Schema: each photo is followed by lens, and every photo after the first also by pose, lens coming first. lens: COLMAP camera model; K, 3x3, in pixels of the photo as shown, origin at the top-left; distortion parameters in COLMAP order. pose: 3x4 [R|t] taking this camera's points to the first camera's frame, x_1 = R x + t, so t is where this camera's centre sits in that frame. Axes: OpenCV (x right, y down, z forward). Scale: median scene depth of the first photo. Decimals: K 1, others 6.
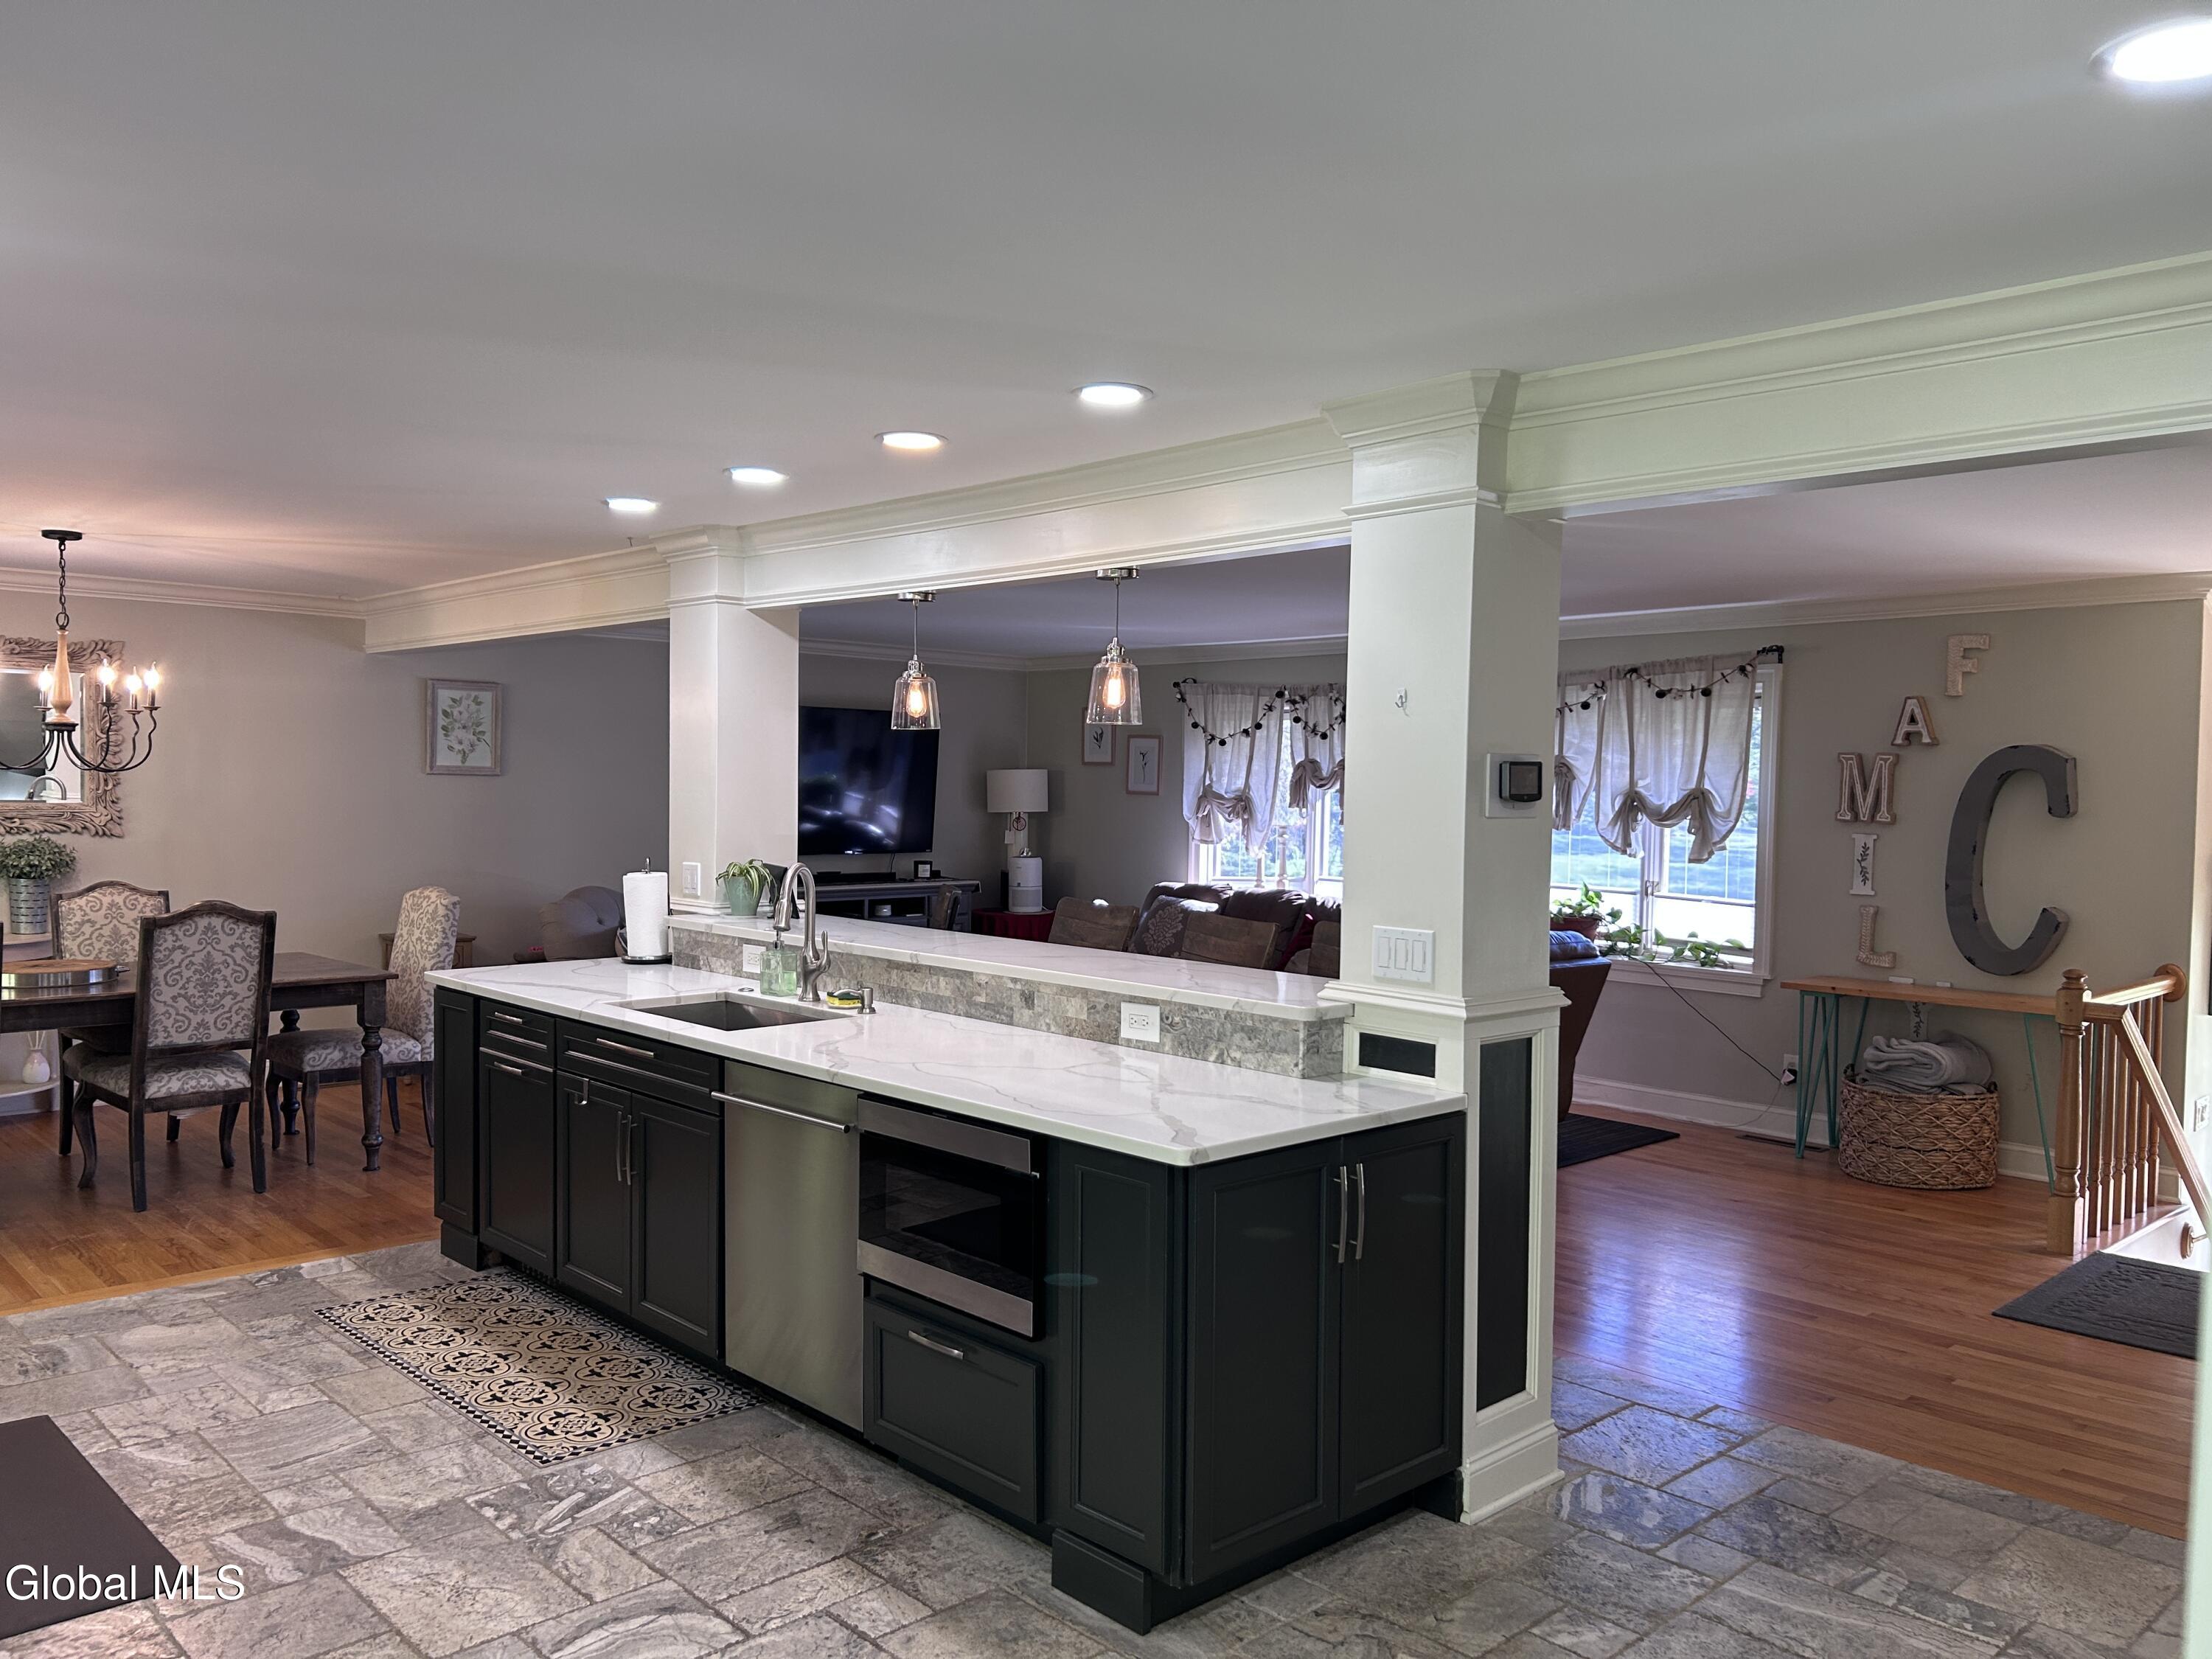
lens RADIAL K [[1663.3, 0, 1095.7], [0, 1663.3, 852.6], [0, 0, 1]] dist [0.060035, -0.069602]
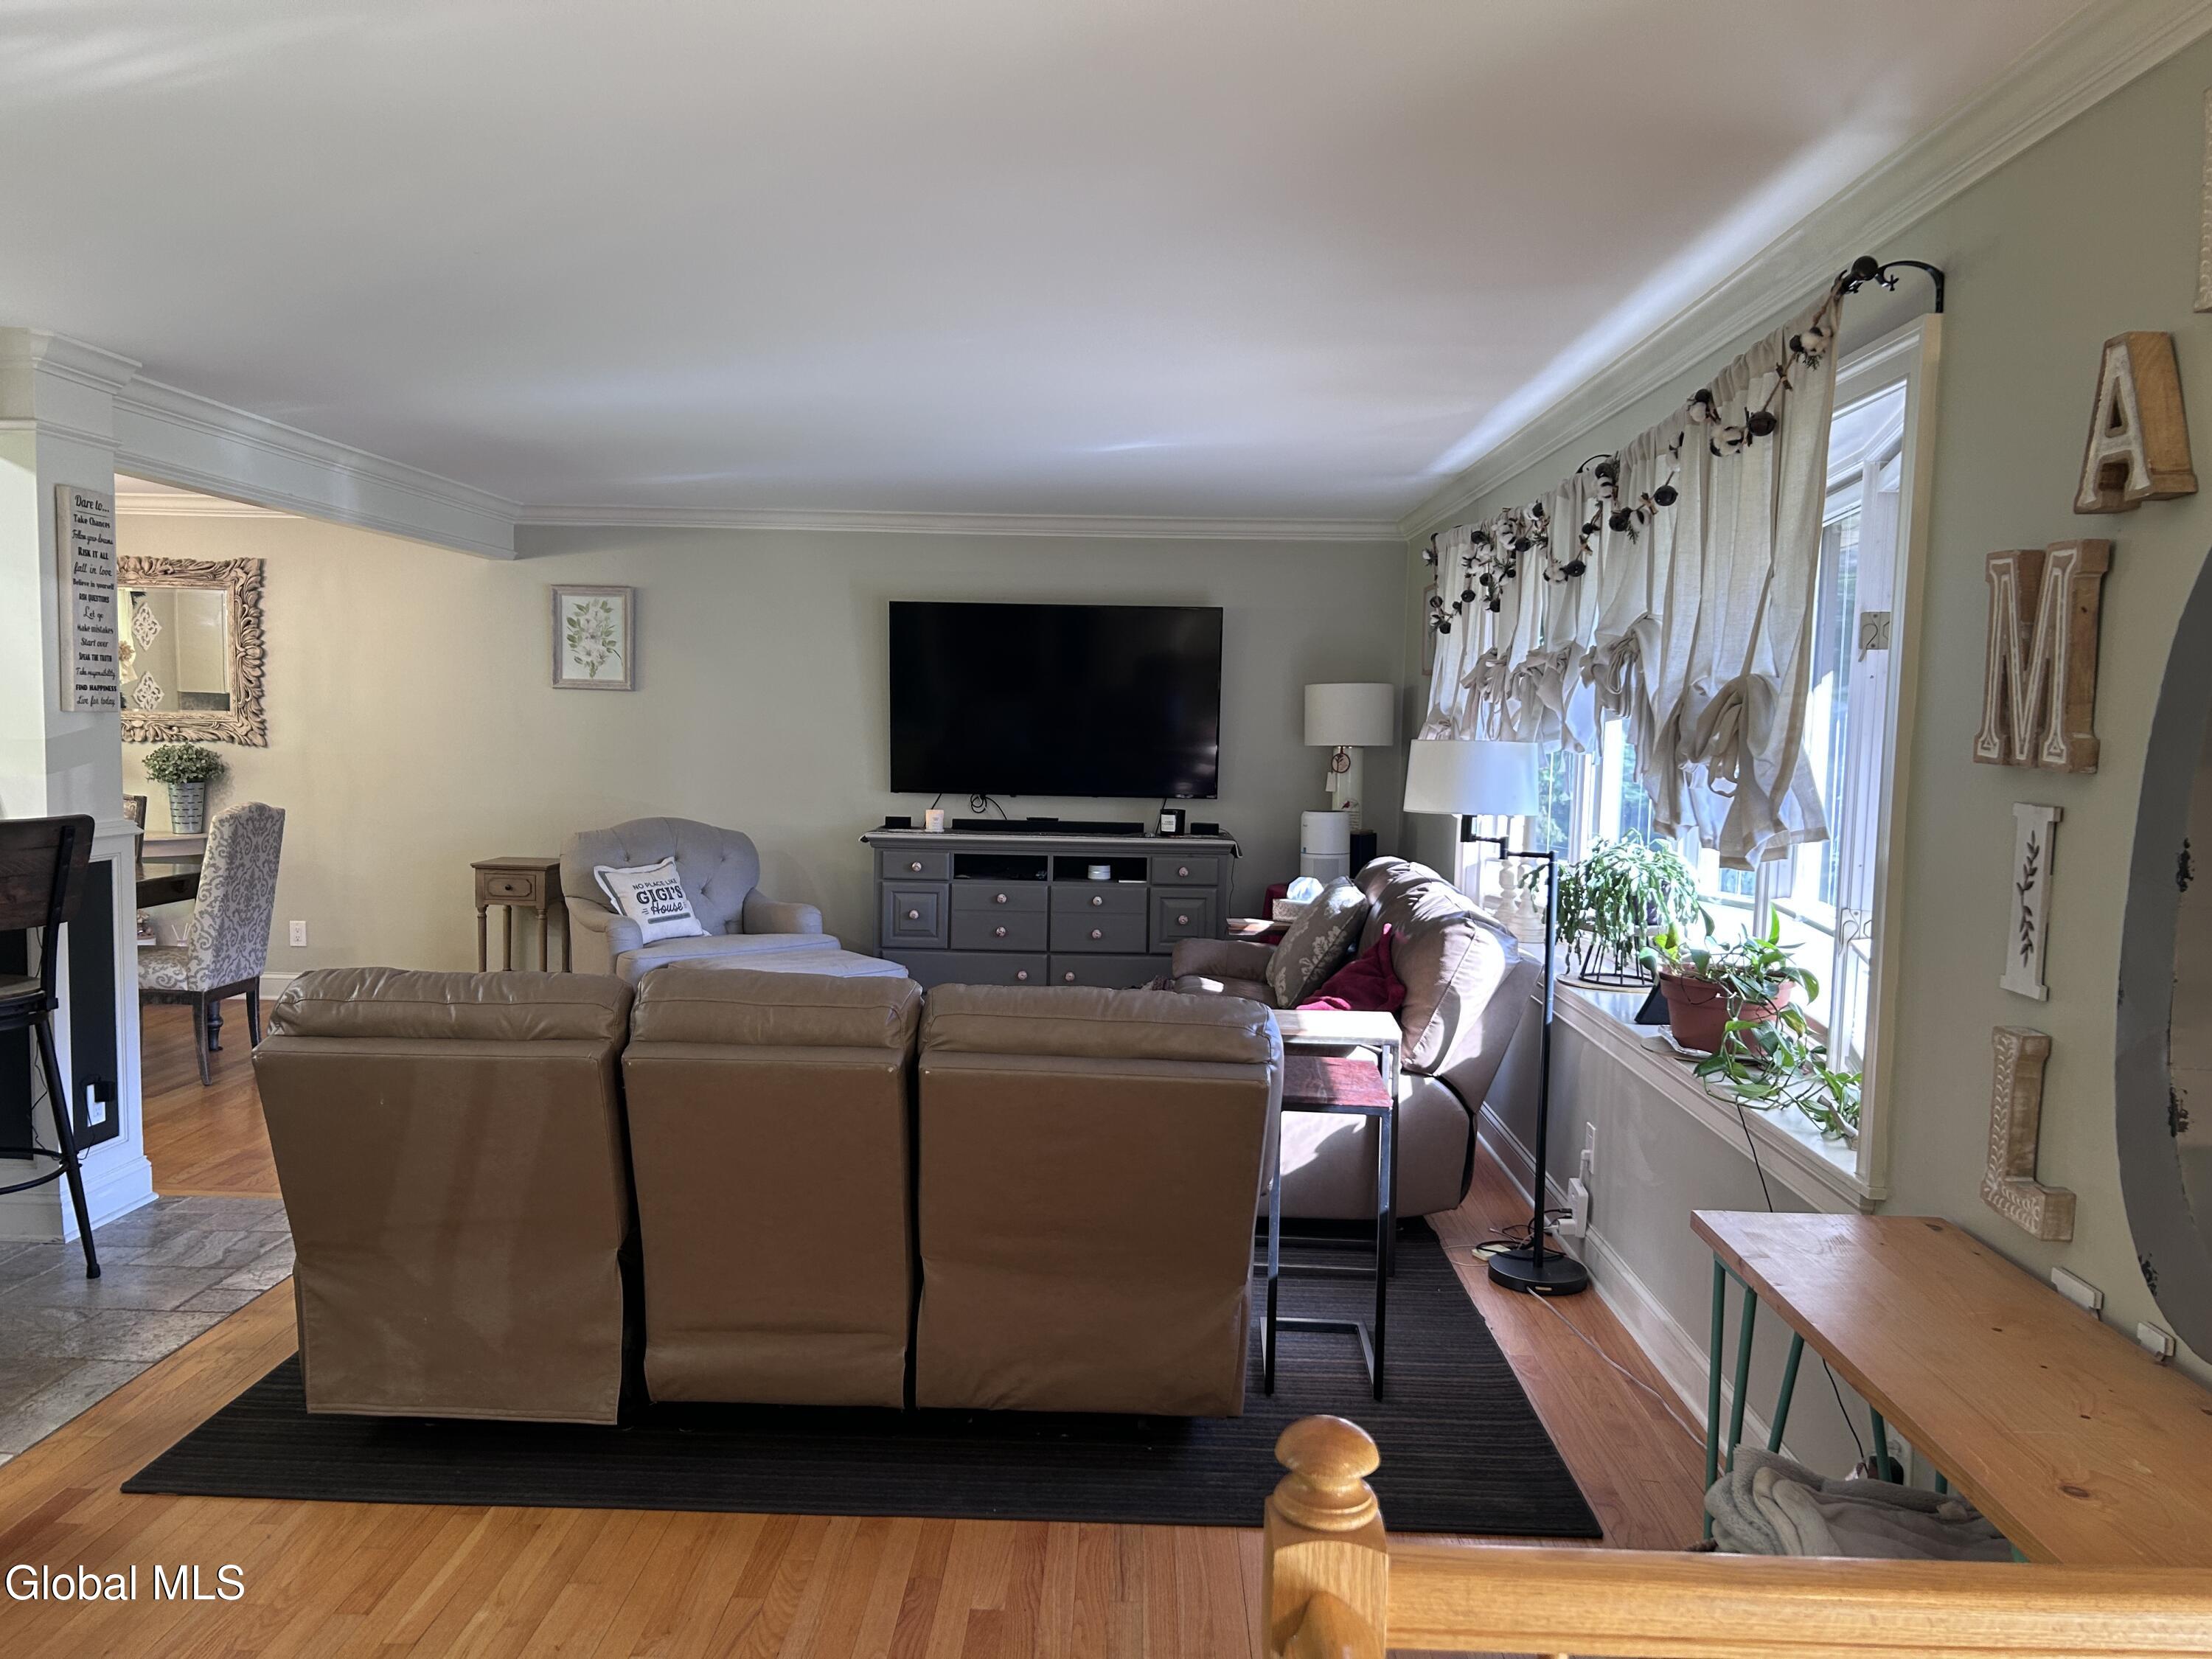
lens RADIAL K [[1663.3, 0, 1100.4], [0, 1663.3, 852.4], [0, 0, 1]] dist [0.060035, -0.069602]
pose [[0.713933, 0.057437, -0.697854, 0.871821], [-0.037721, 0.998338, 0.043578, -0.014693], [0.699197, -0.004788, 0.714913, 1.019625]]
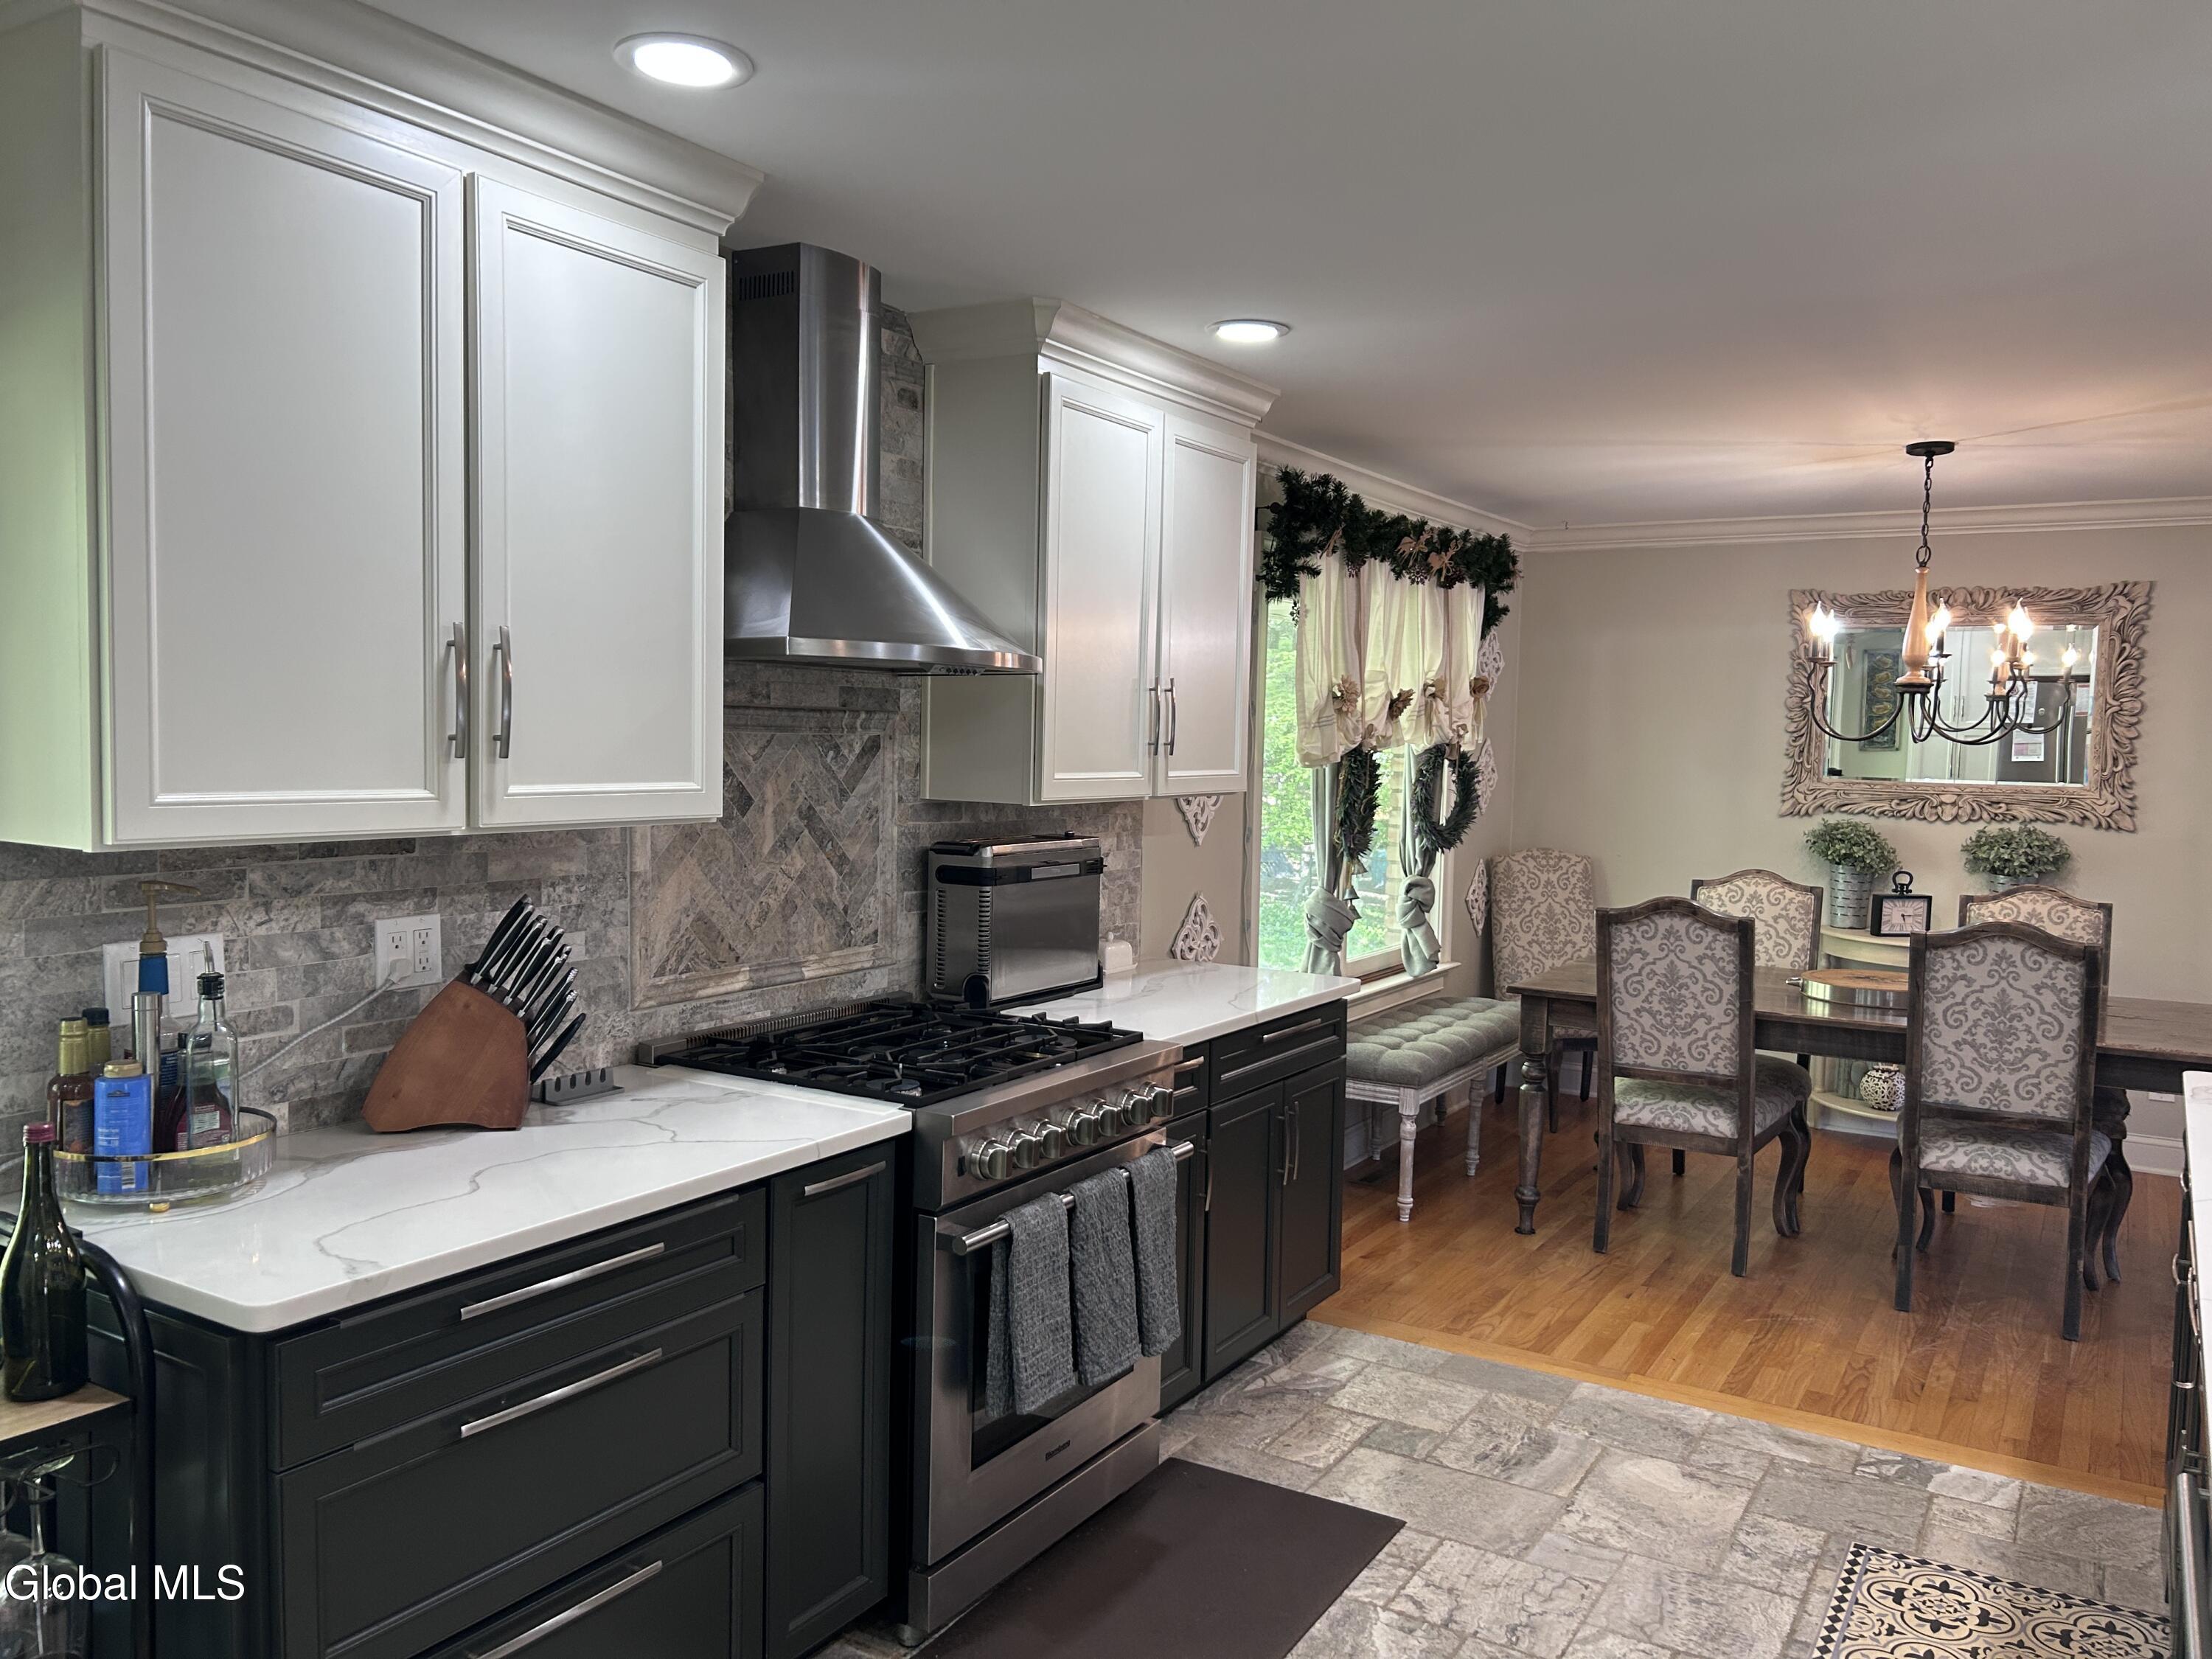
lens RADIAL K [[1663.3, 0, 1094.8], [0, 1663.3, 843.1], [0, 0, 1]] dist [0.060035, -0.069602]
pose [[0.257312, 0.054113, -0.964812, 0.090166], [-0.055116, 0.997627, 0.041255, -0.016017], [0.964755, 0.042561, 0.259684, 0.545653]]
